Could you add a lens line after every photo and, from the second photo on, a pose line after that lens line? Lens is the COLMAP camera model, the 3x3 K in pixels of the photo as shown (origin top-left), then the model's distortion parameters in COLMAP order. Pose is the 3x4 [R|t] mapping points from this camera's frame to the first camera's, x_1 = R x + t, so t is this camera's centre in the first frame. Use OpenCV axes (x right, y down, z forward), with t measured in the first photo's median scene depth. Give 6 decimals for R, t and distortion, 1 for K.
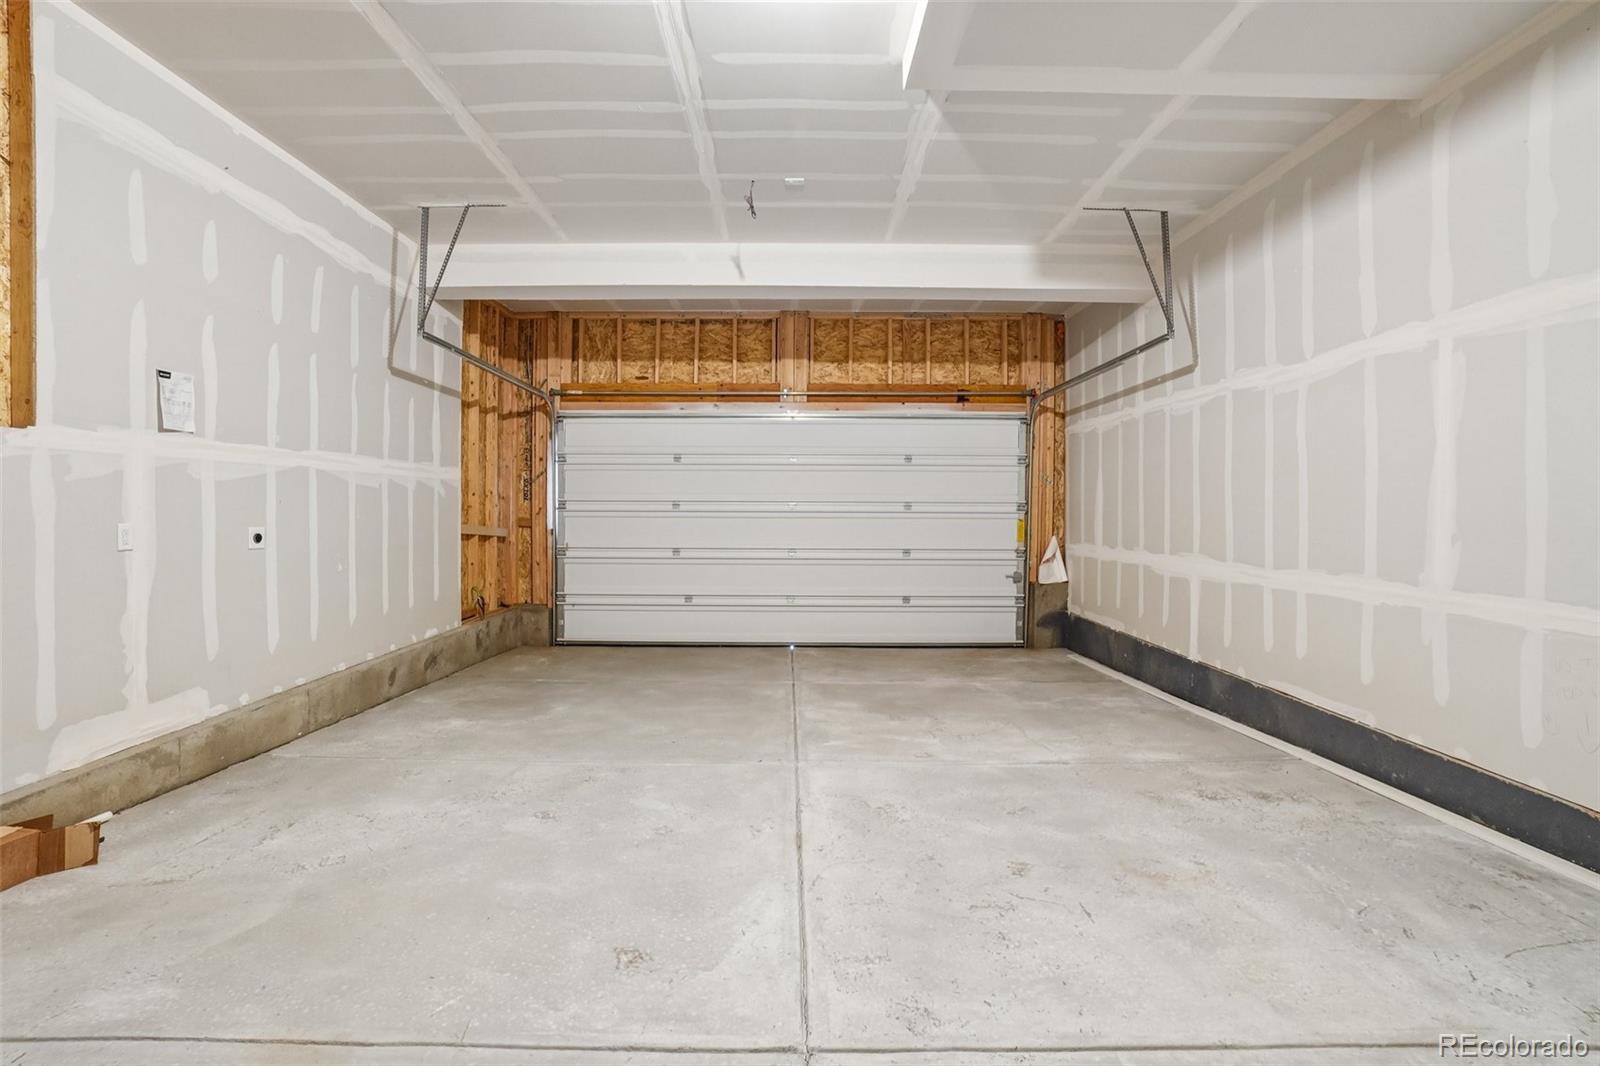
lens RADIAL K [[715.2, 0, 793.2], [0, 715.2, 522.8], [0, 0, 1]] dist [-0.036955, 0.006699]
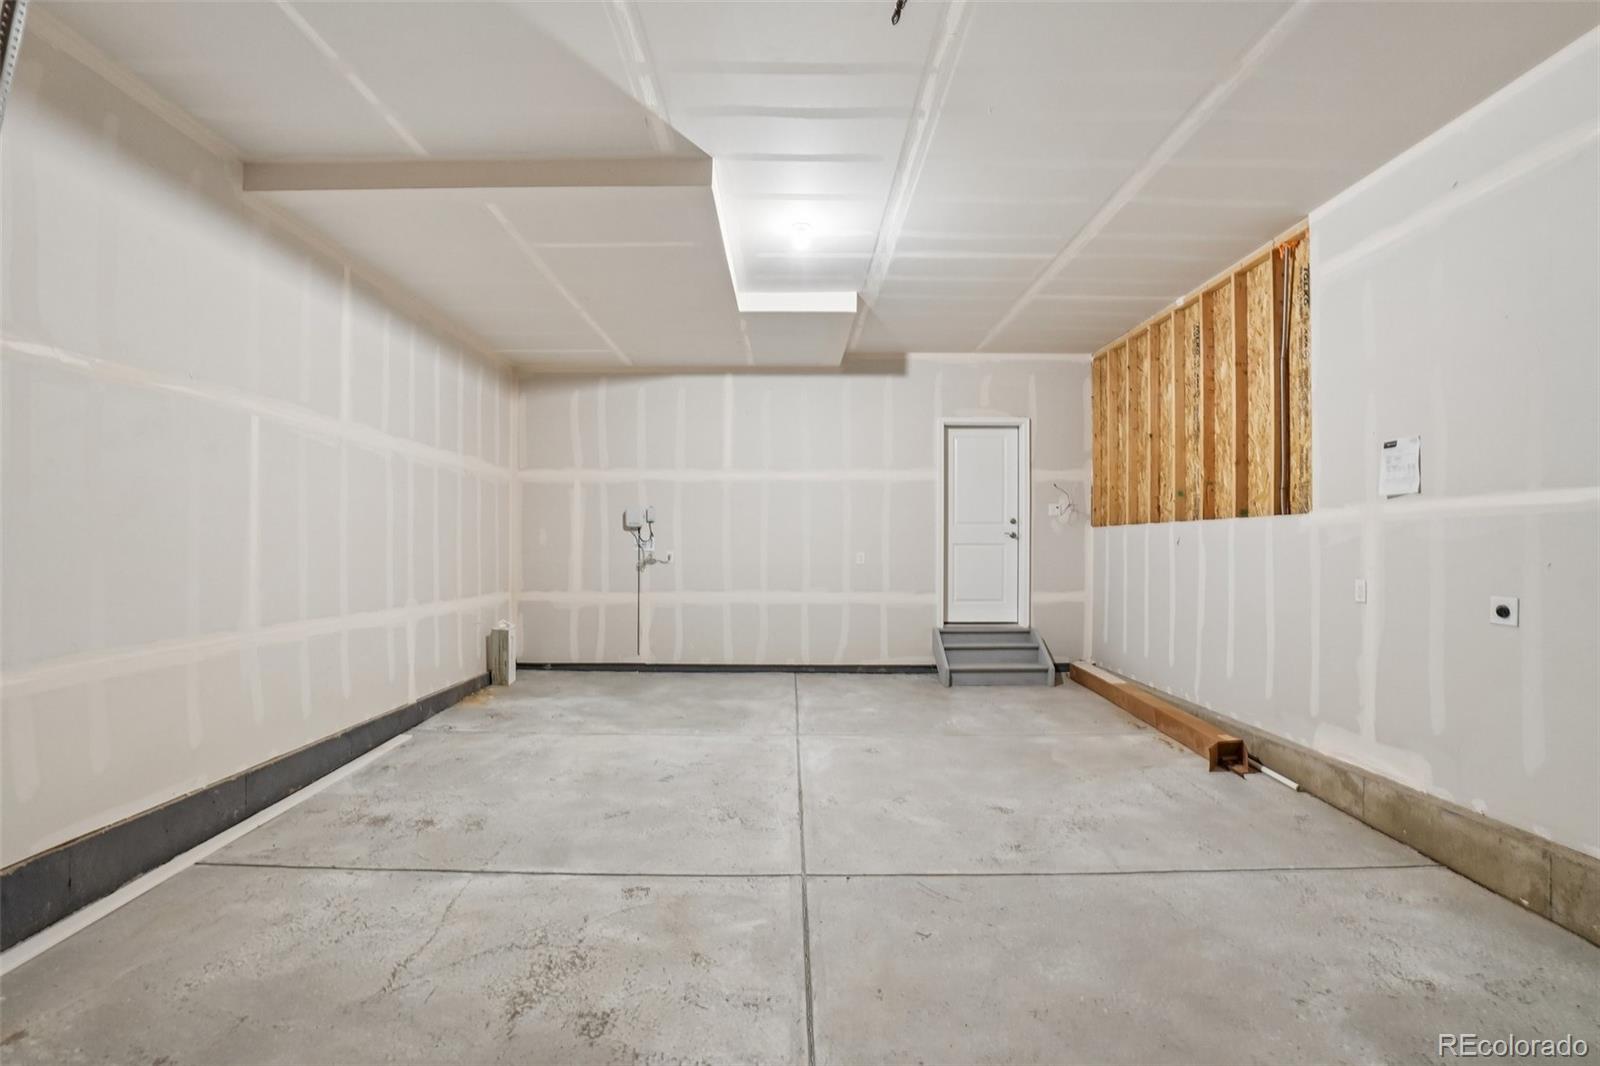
lens RADIAL K [[715.2, 0, 791.8], [0, 715.2, 534.4], [0, 0, 1]] dist [-0.036955, 0.006699]
pose [[-0.999962, -0.008142, 0.003068, 0.022113], [-0.008136, 0.999965, 0.001879, -0.070405], [-0.003083, 0.001854, -0.999994, 2.125443]]
